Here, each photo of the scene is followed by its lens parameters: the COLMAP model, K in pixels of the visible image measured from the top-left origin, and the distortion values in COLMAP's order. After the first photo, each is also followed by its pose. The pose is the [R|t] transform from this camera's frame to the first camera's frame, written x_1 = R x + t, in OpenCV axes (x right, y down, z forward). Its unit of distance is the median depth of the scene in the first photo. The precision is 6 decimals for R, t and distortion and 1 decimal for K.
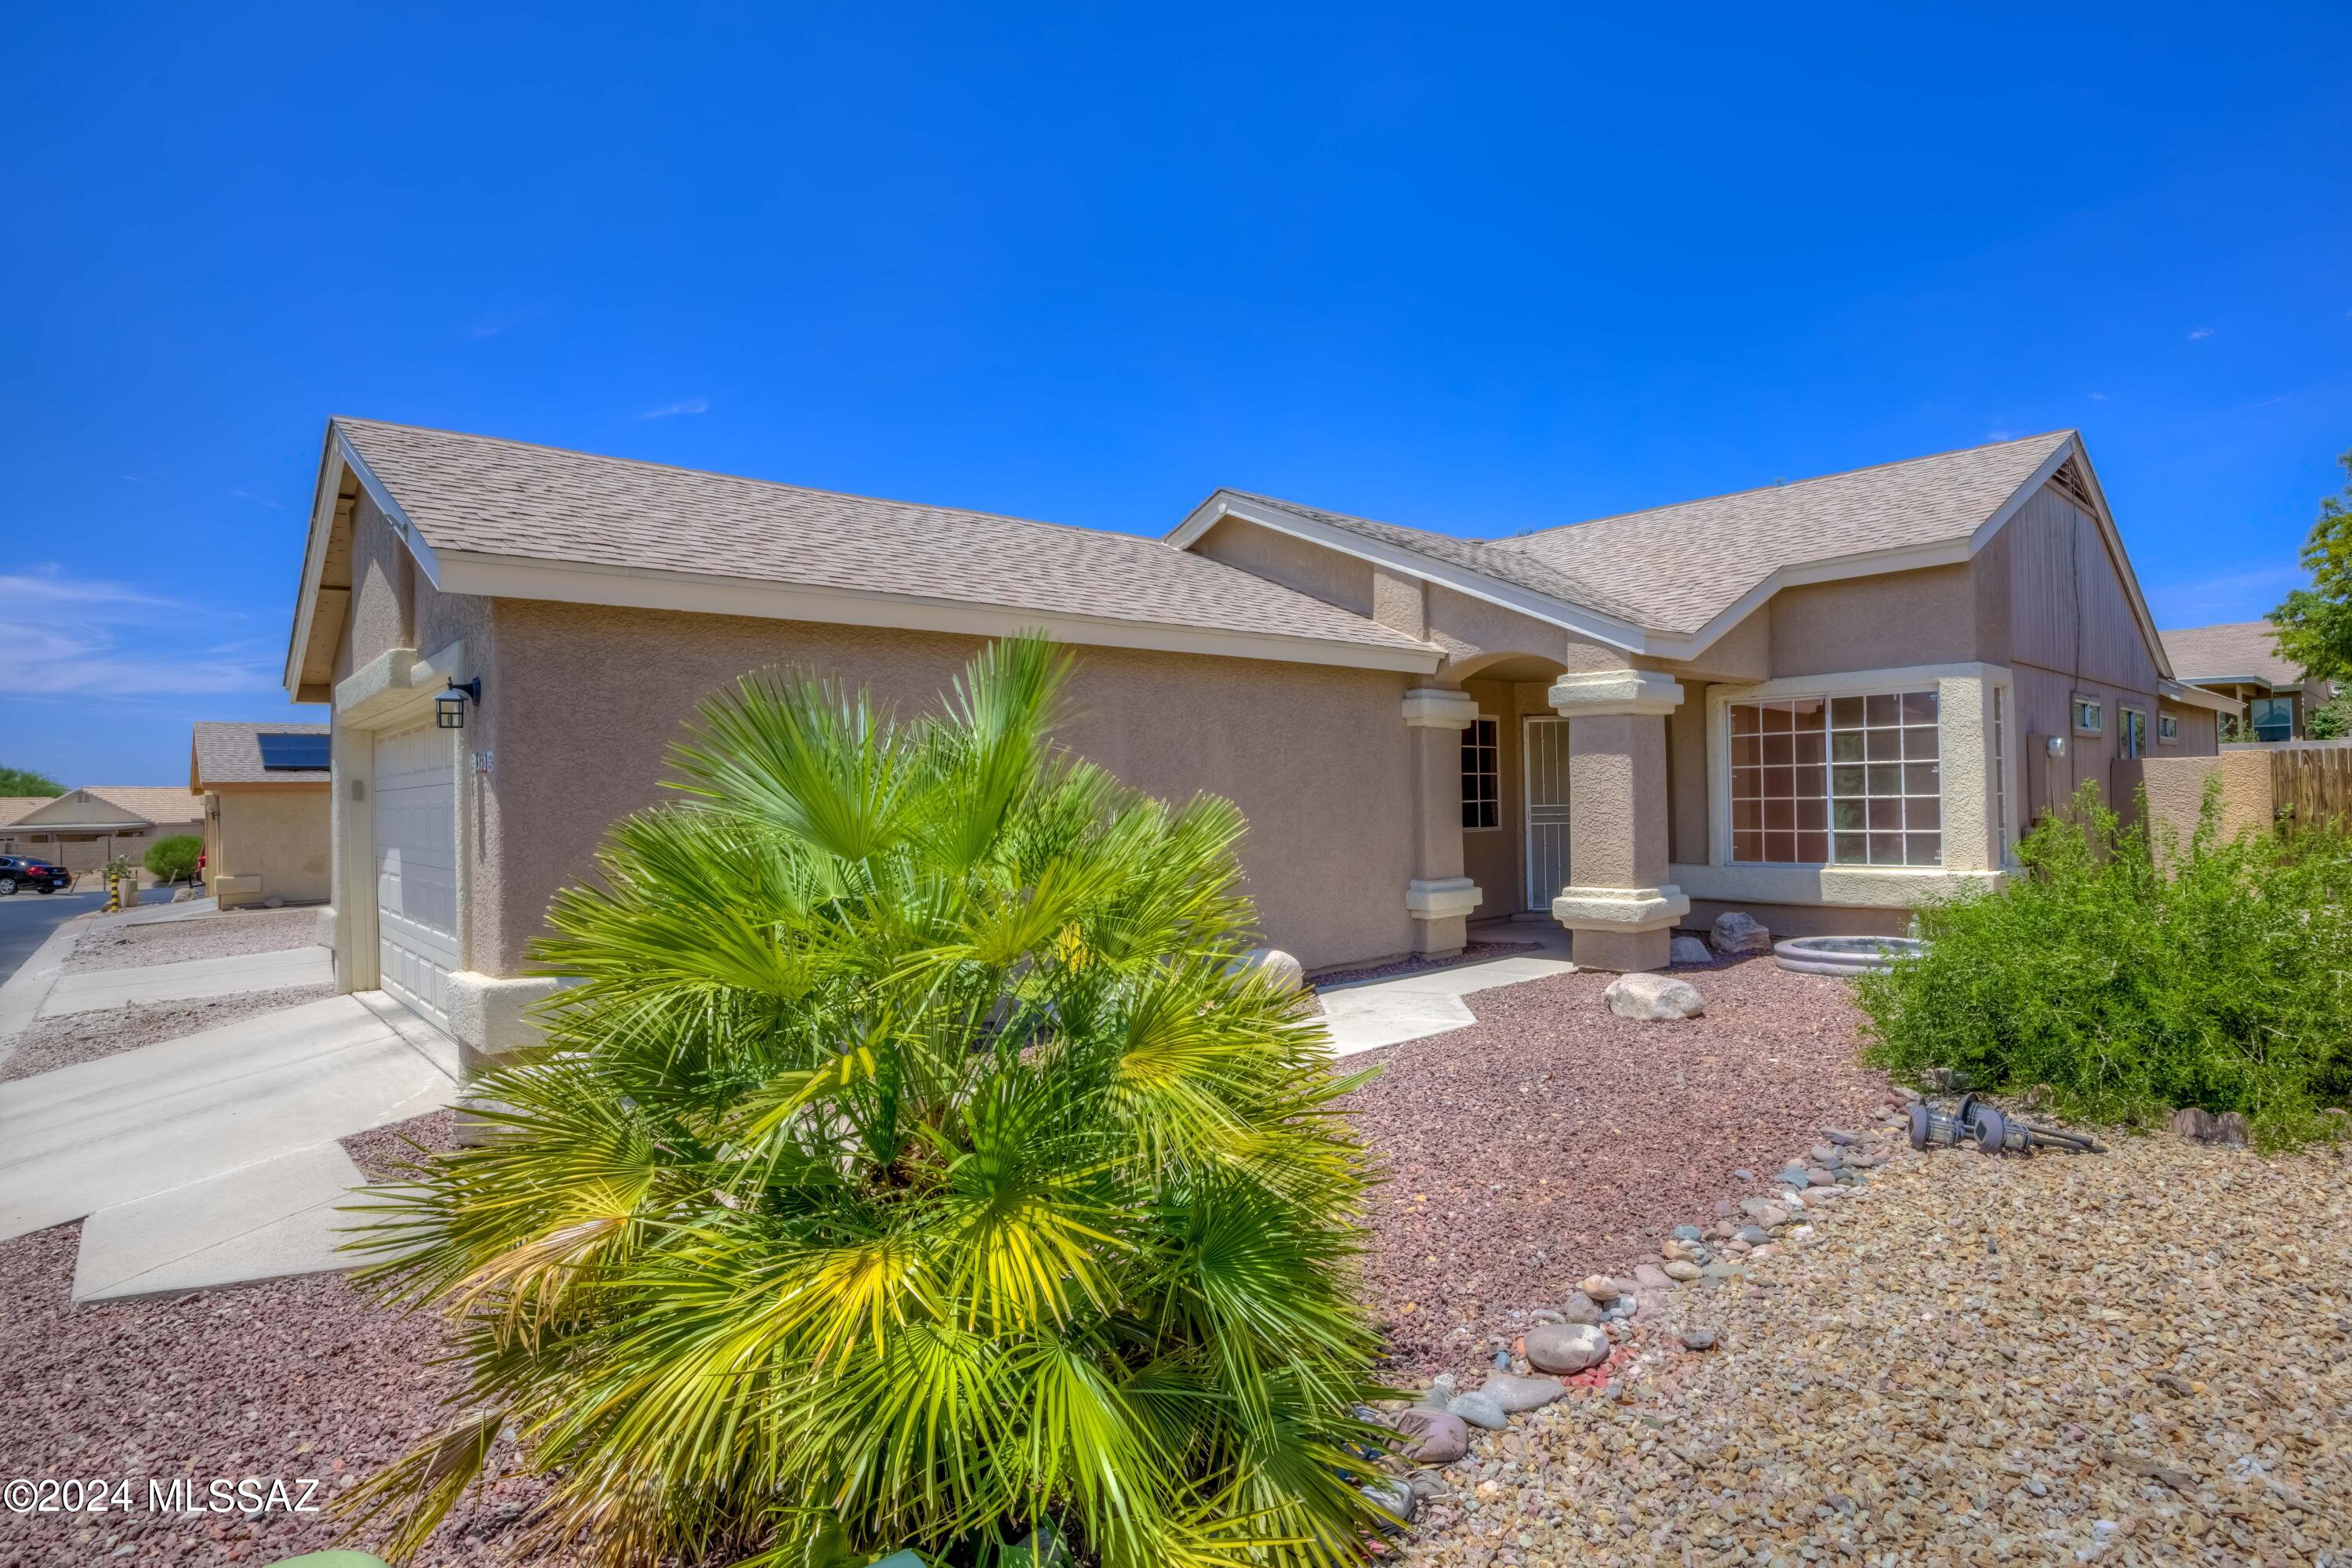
lens RADIAL K [[1187.1, 0, 1225.3], [0, 1187.1, 775.5], [0, 0, 1]] dist [-0.043022, -0.000568]
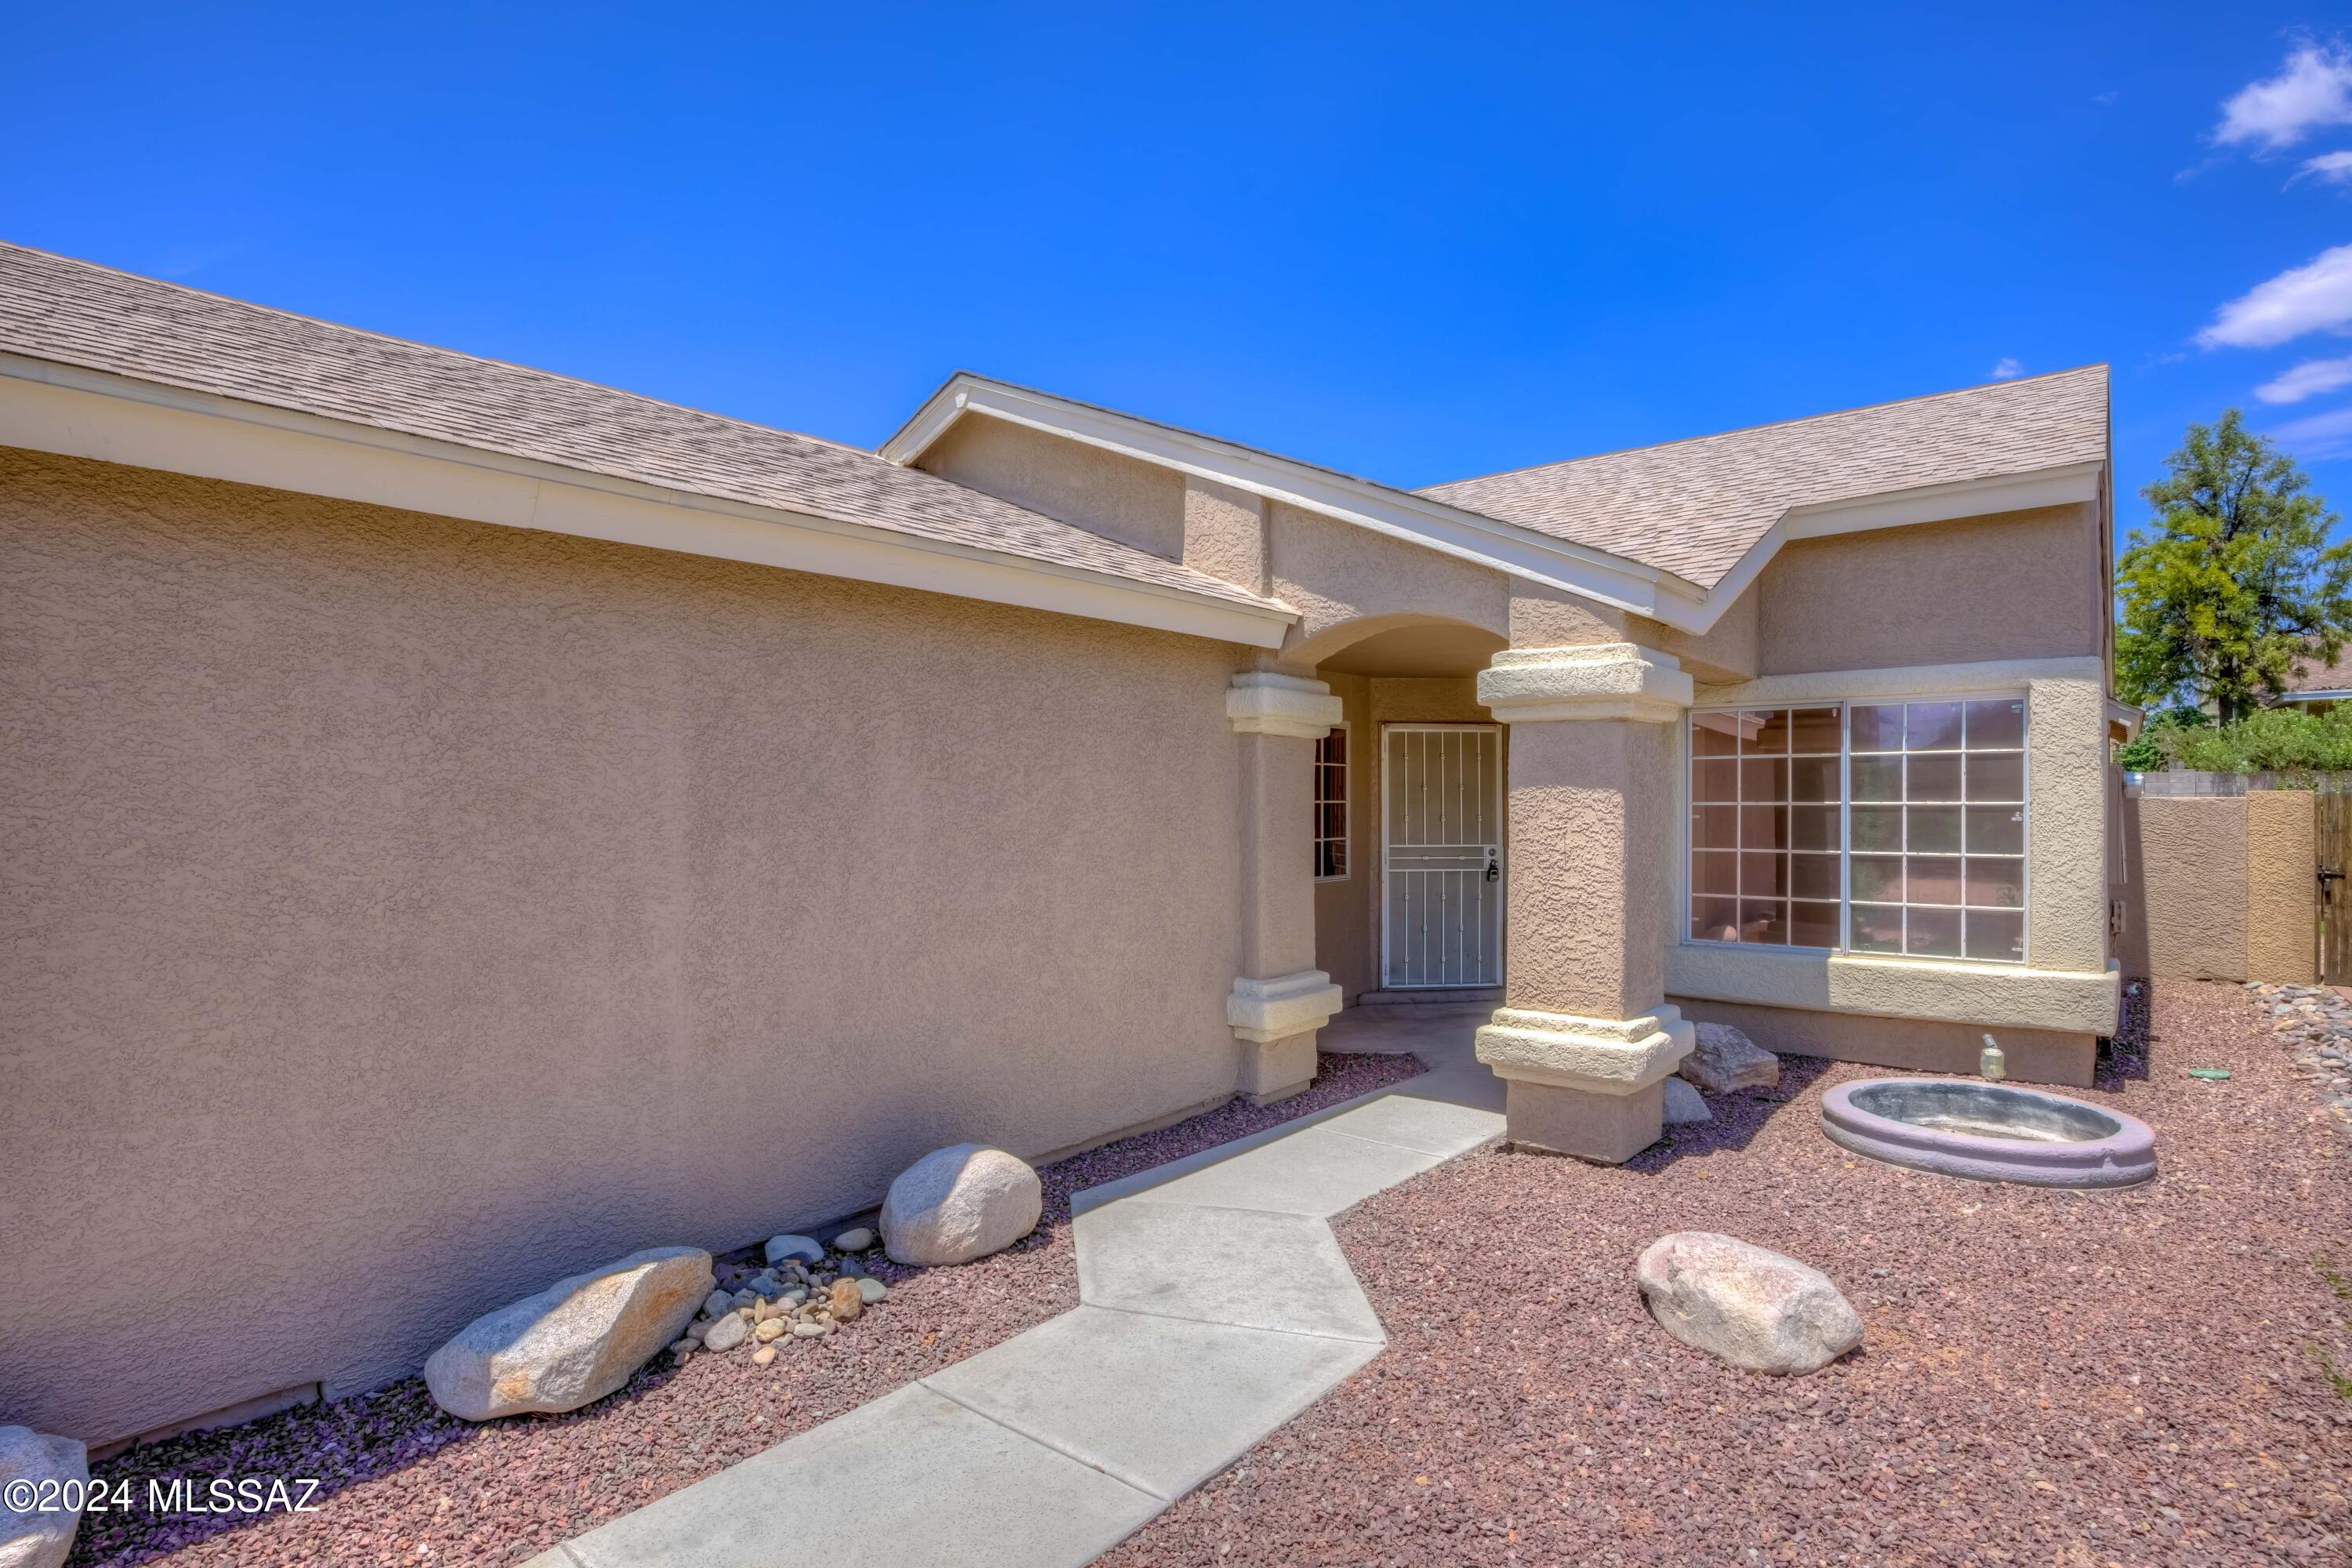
lens RADIAL K [[1187.1, 0, 1182.5], [0, 1187.1, 797.3], [0, 0, 1]] dist [-0.043022, -0.000568]
pose [[0.991083, 0.017540, 0.132088, 0.045574], [-0.019227, 0.999749, 0.011503, -0.014116], [-0.131854, -0.013940, 0.991171, 0.390554]]
